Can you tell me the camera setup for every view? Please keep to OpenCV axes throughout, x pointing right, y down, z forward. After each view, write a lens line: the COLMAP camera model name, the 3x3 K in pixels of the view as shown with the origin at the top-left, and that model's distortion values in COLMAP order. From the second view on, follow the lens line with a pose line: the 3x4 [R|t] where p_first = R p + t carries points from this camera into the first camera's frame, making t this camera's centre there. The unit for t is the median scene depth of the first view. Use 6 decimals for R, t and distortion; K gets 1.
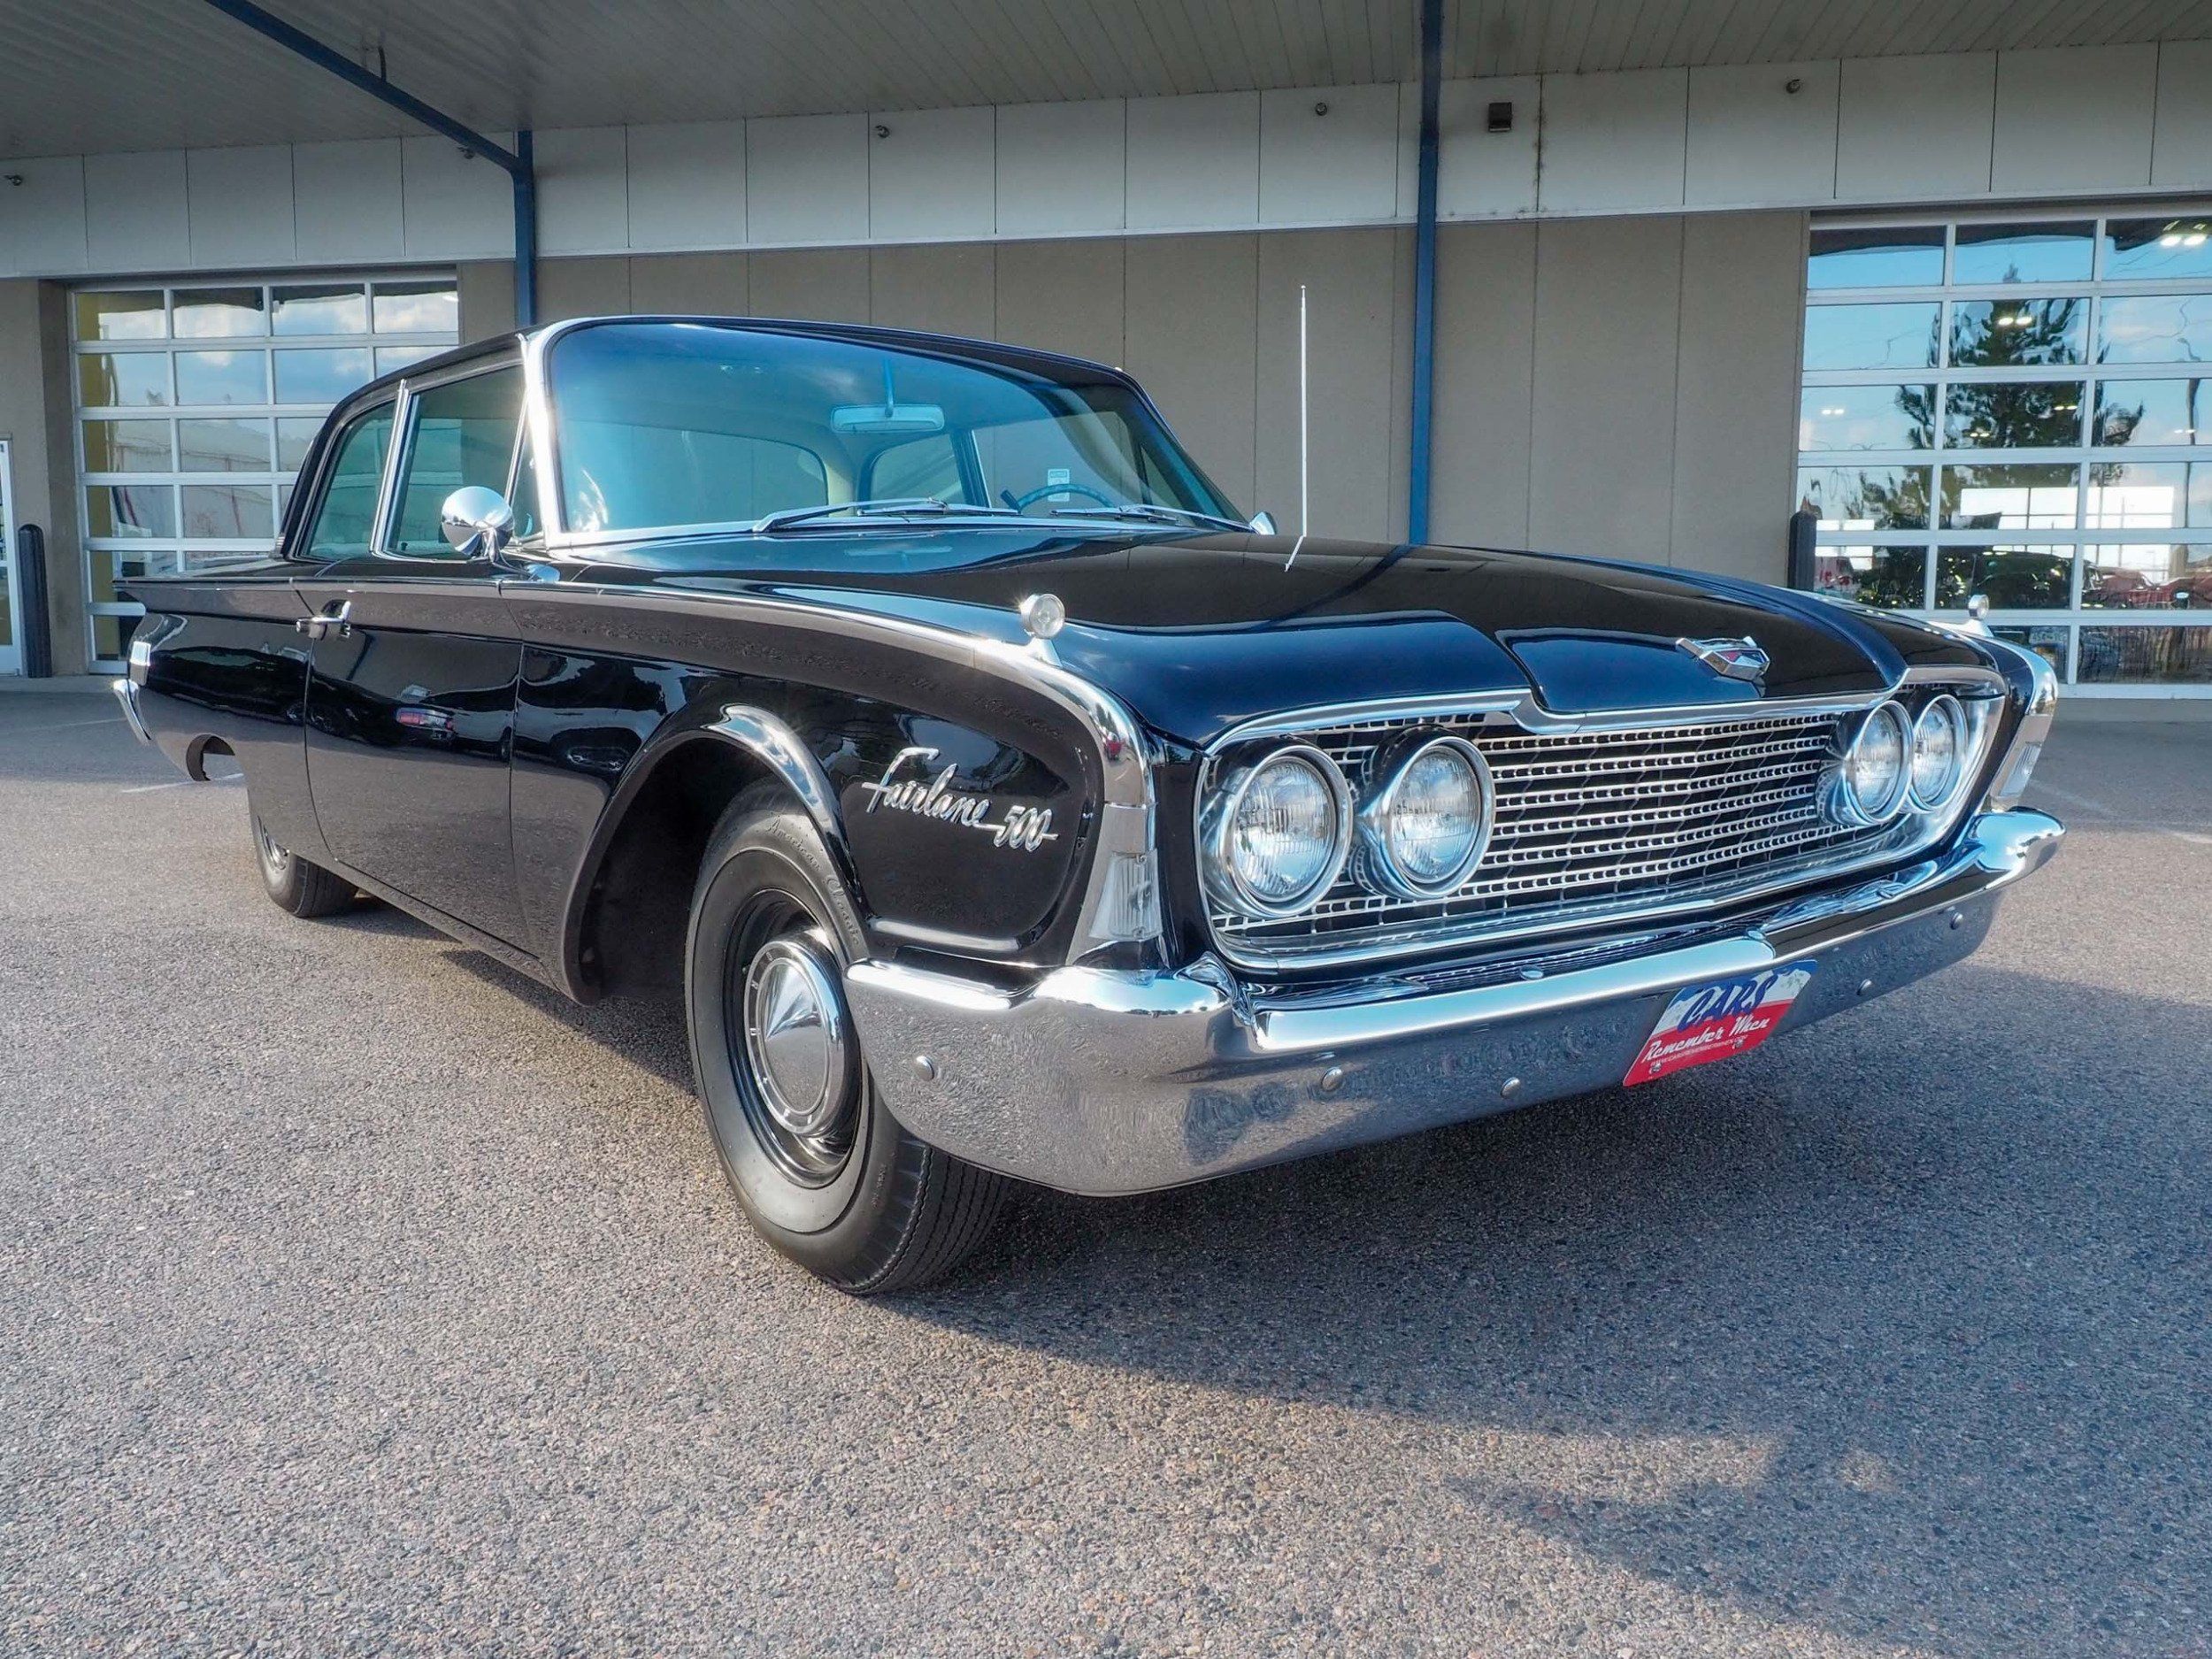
lens RADIAL K [[1653.8, 0, 1101.4], [0, 1653.8, 803.9], [0, 0, 1]] dist [-0.008923, 0.003632]
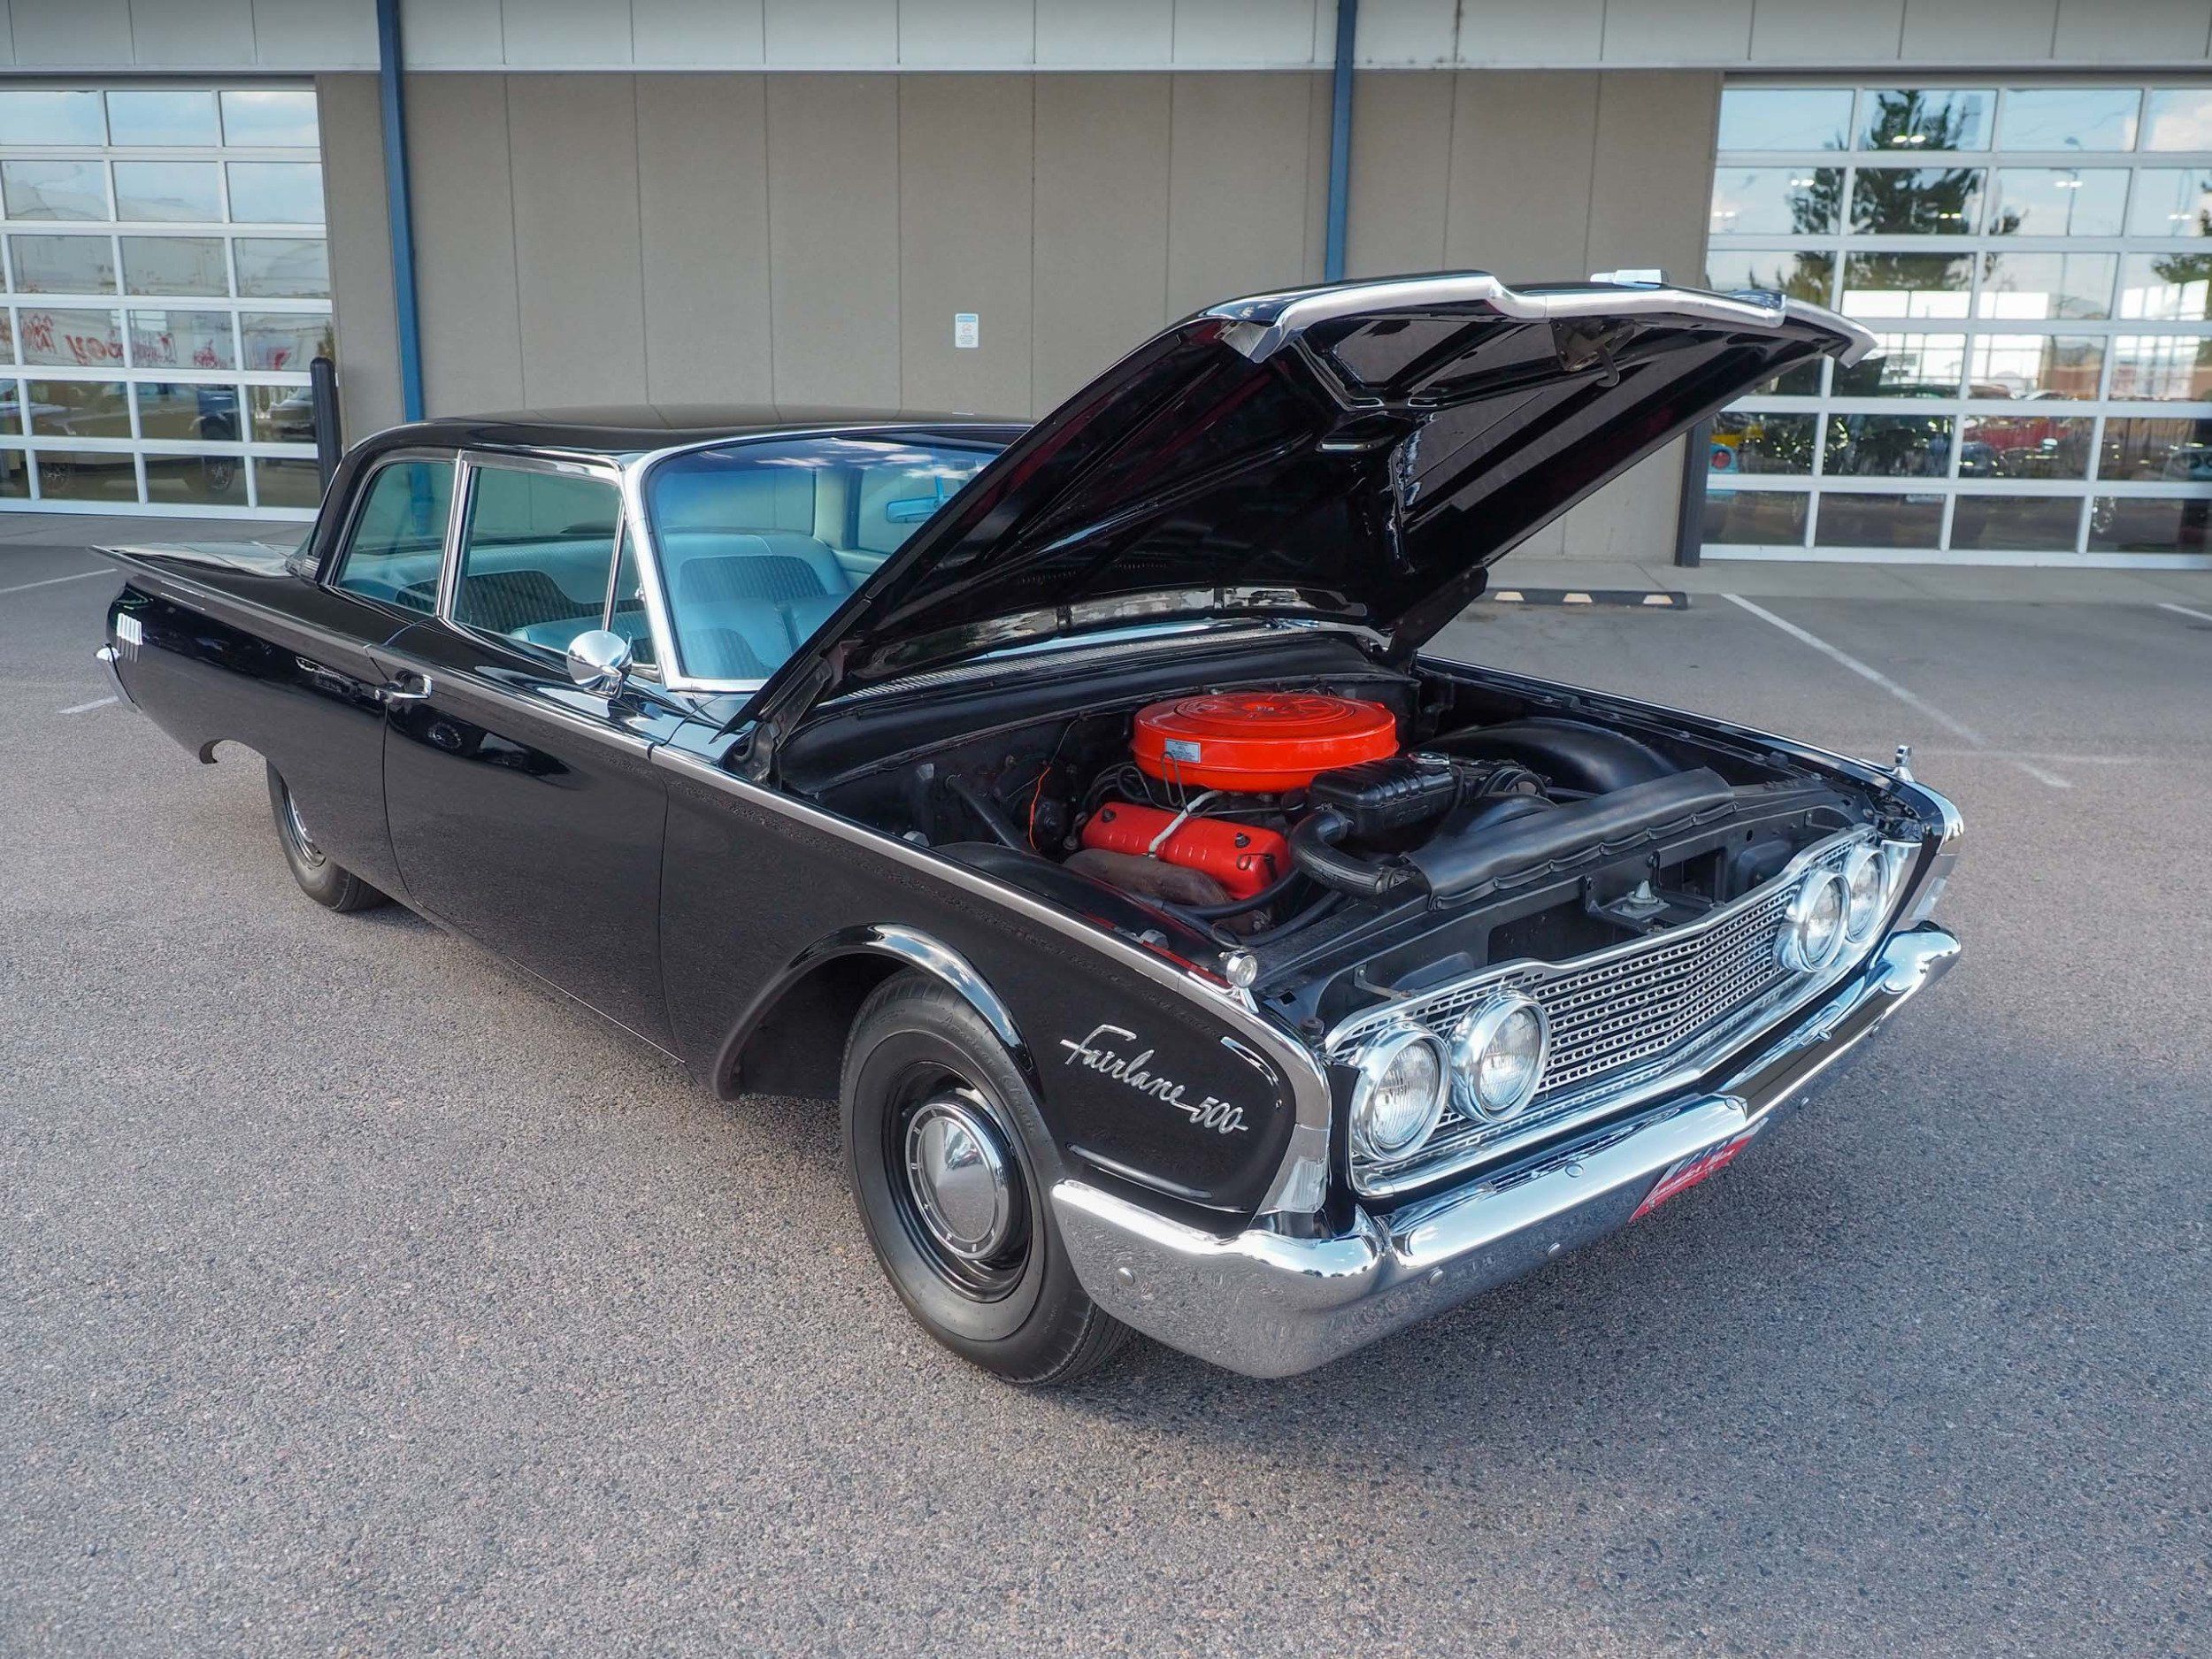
lens RADIAL K [[1689.6, 0, 1104.3], [0, 1689.6, 803.5], [0, 0, 1]] dist [-0.006120, 0.003076]
pose [[0.996695, -0.006618, 0.080969, -0.172120], [-0.003707, 0.991933, 0.126706, -0.282569], [-0.081155, -0.126588, 0.988630, -0.195316]]
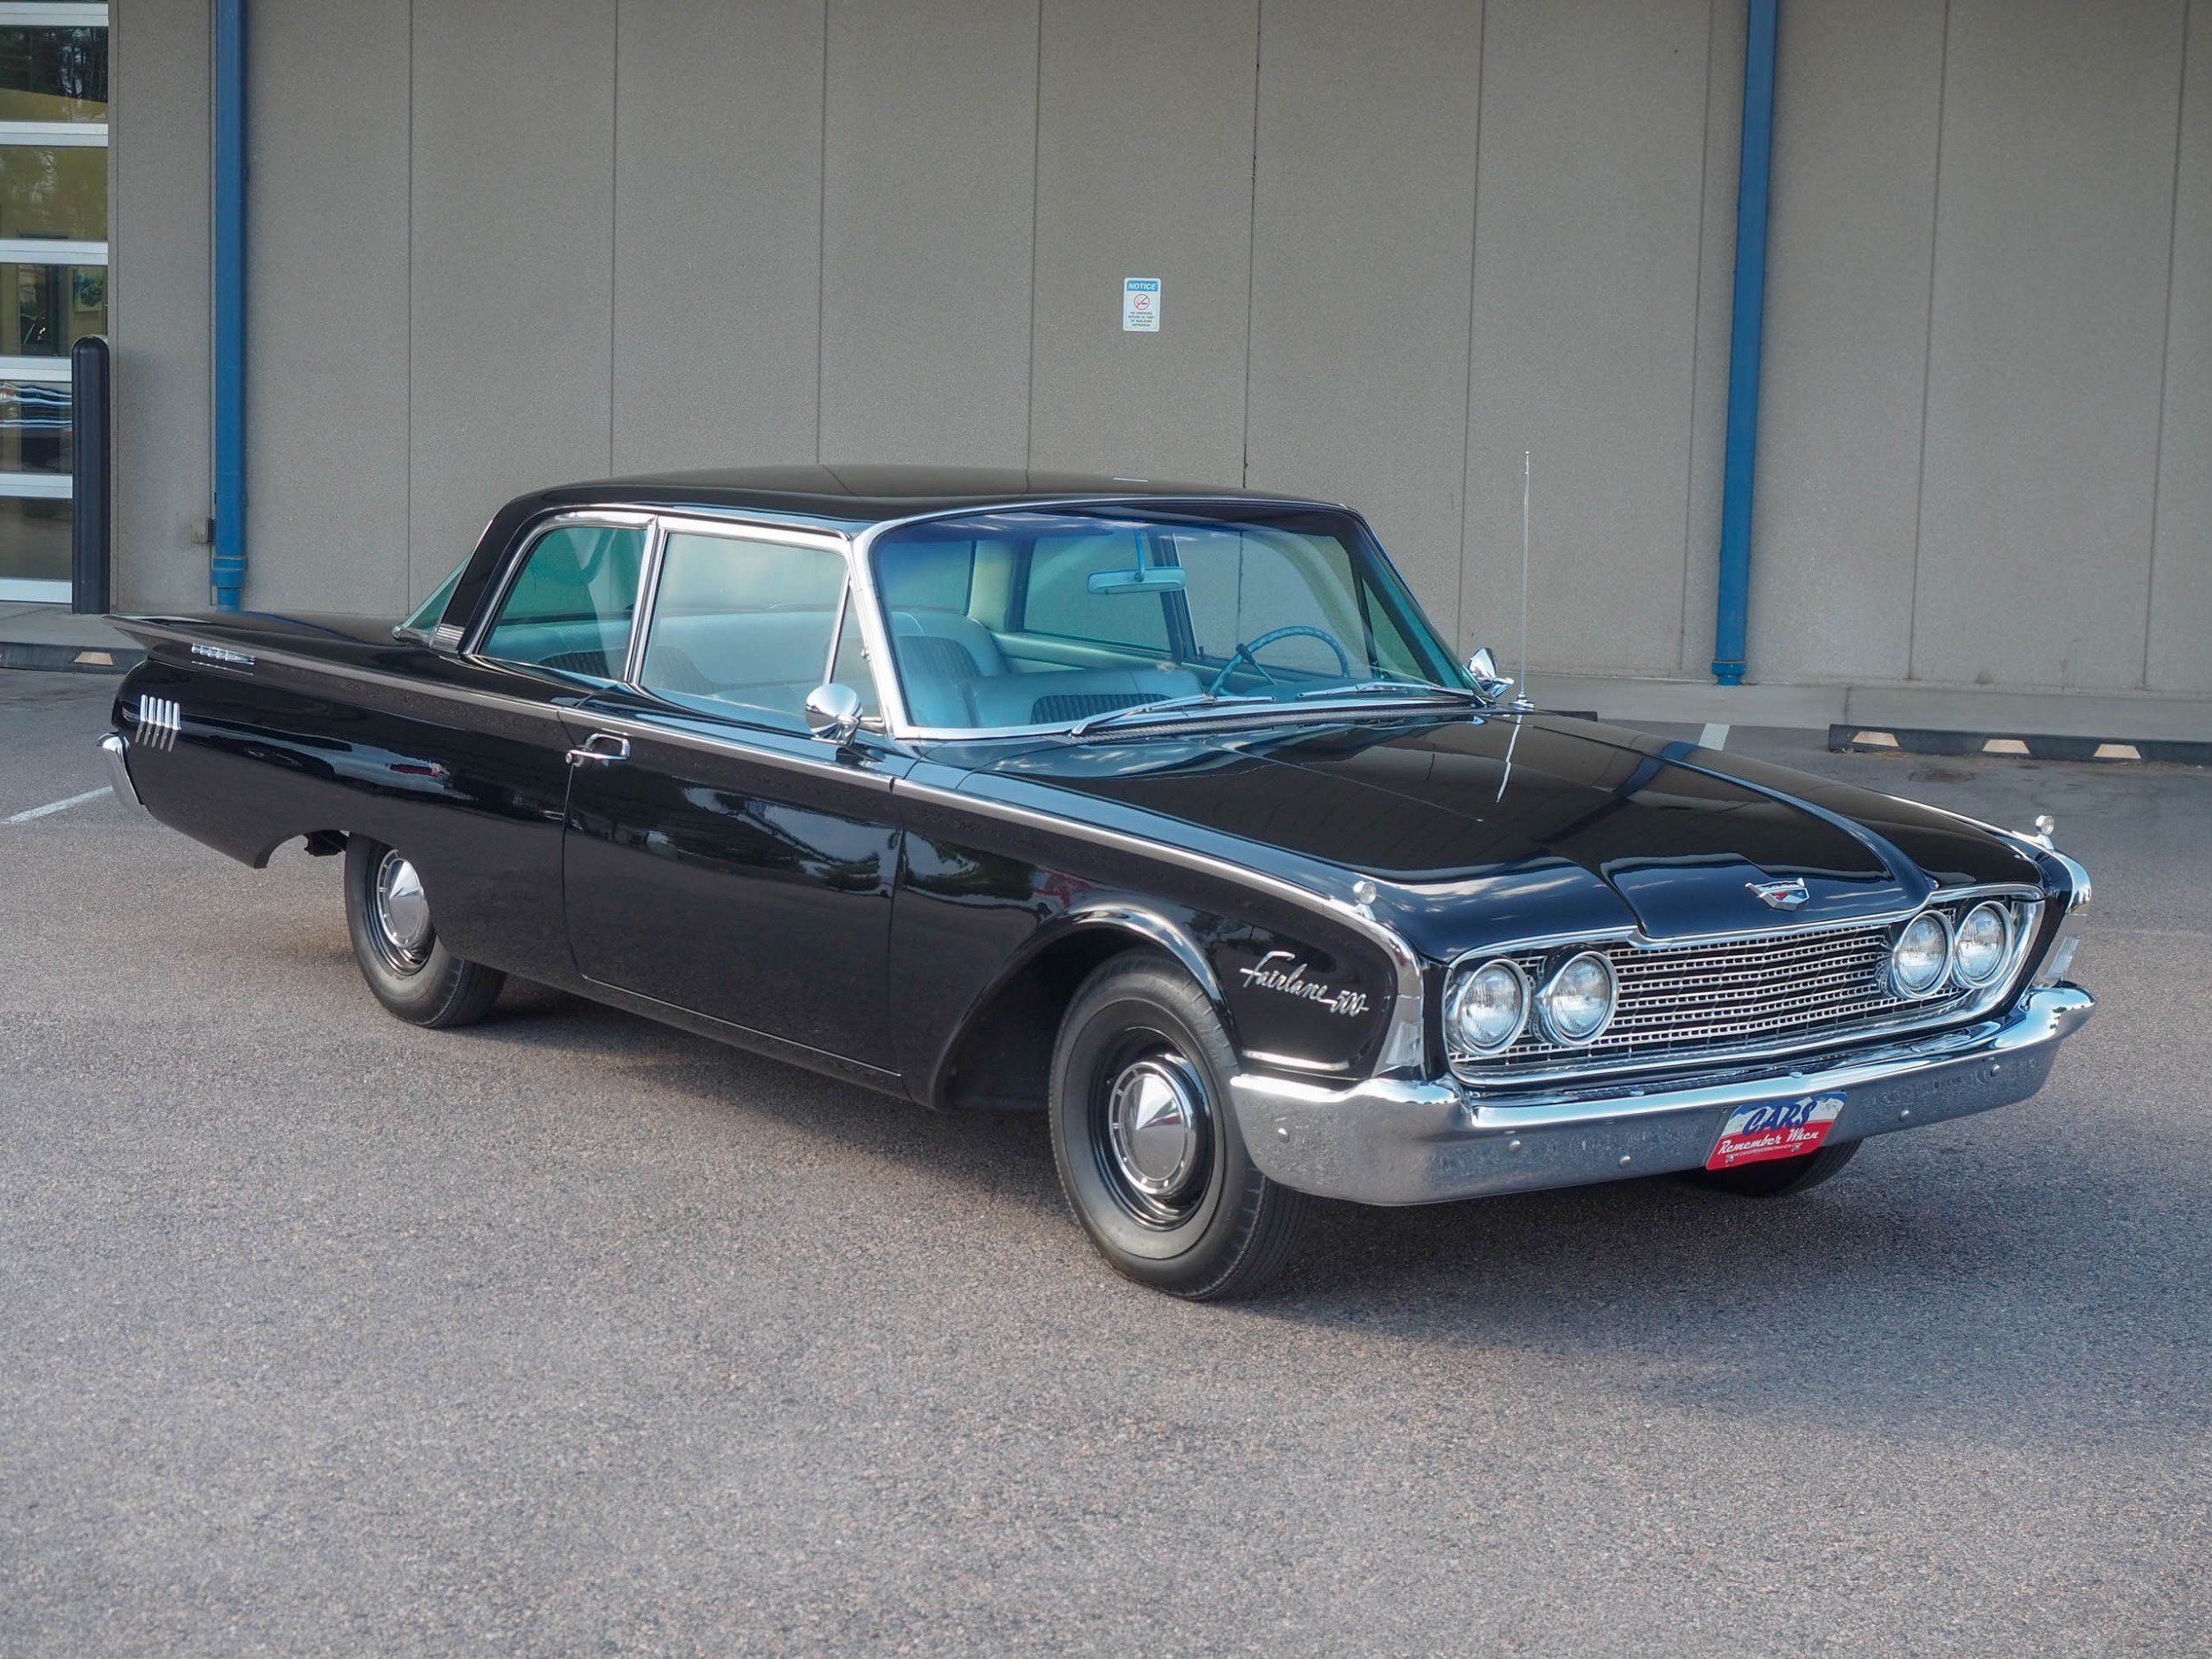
lens RADIAL K [[3777.9, 0, 1097.7], [0, 3777.9, 833.4], [0, 0, 1]] dist [-0.010926, -0.092075]
pose [[0.999716, 0.023835, 0.000025, -0.234306], [-0.023833, 0.999611, 0.014475, -0.161910], [0.000320, -0.014471, 0.999895, -2.264335]]
